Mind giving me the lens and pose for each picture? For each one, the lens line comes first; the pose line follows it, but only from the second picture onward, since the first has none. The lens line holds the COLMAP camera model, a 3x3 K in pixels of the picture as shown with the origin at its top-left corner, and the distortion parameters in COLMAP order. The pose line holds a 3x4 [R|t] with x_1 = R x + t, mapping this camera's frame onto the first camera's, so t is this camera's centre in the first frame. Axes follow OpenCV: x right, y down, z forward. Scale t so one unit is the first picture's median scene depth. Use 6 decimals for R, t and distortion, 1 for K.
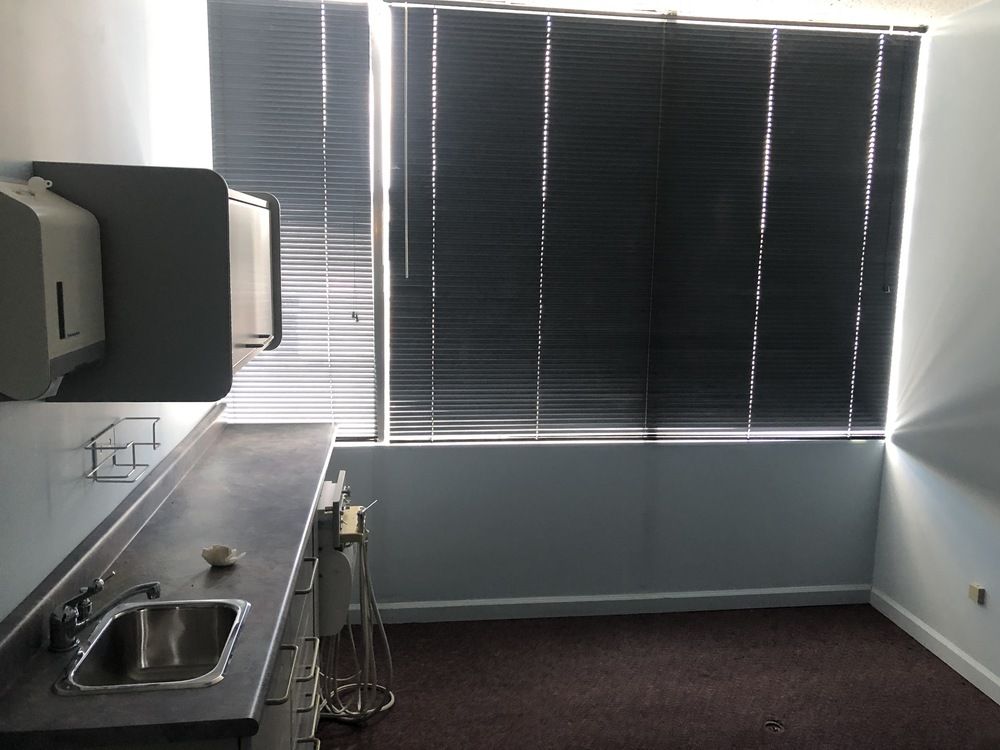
lens RADIAL K [[837.3, 0, 500.4], [0, 837.3, 377.0], [0, 0, 1]] dist [0.063158, -0.057872]
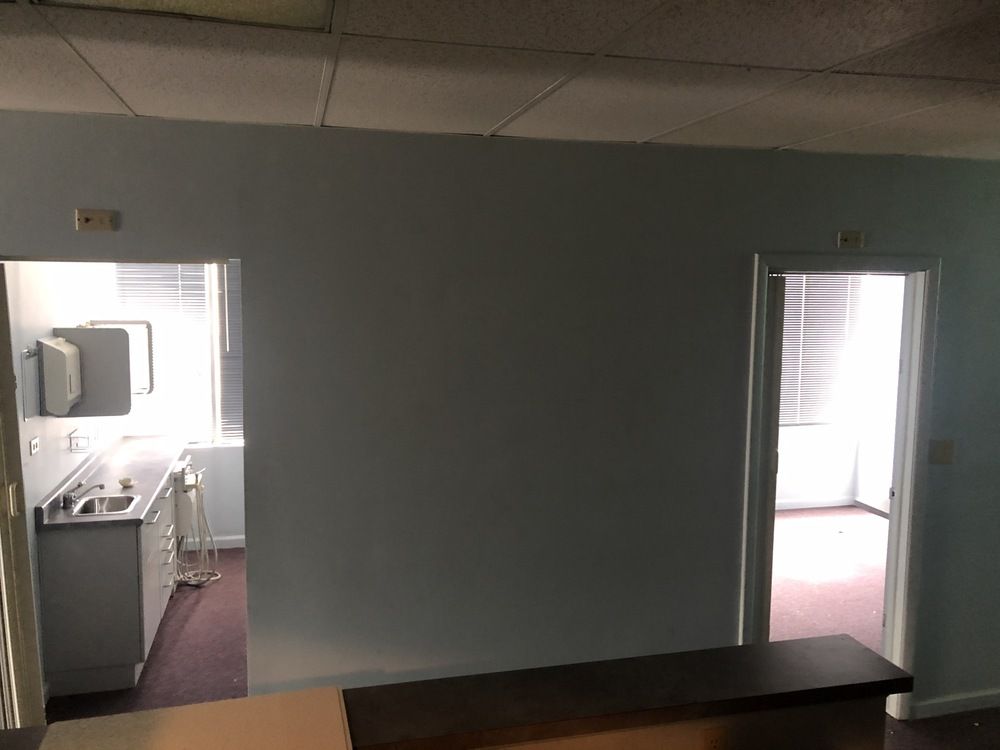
lens RADIAL K [[837.3, 0, 499.5], [0, 837.3, 370.8], [0, 0, 1]] dist [0.063158, -0.057872]
pose [[0.992916, -0.019563, 0.117199, 0.439219], [0.024771, 0.998762, -0.043142, 0.026357], [-0.116210, 0.045740, 0.992171, -1.502605]]
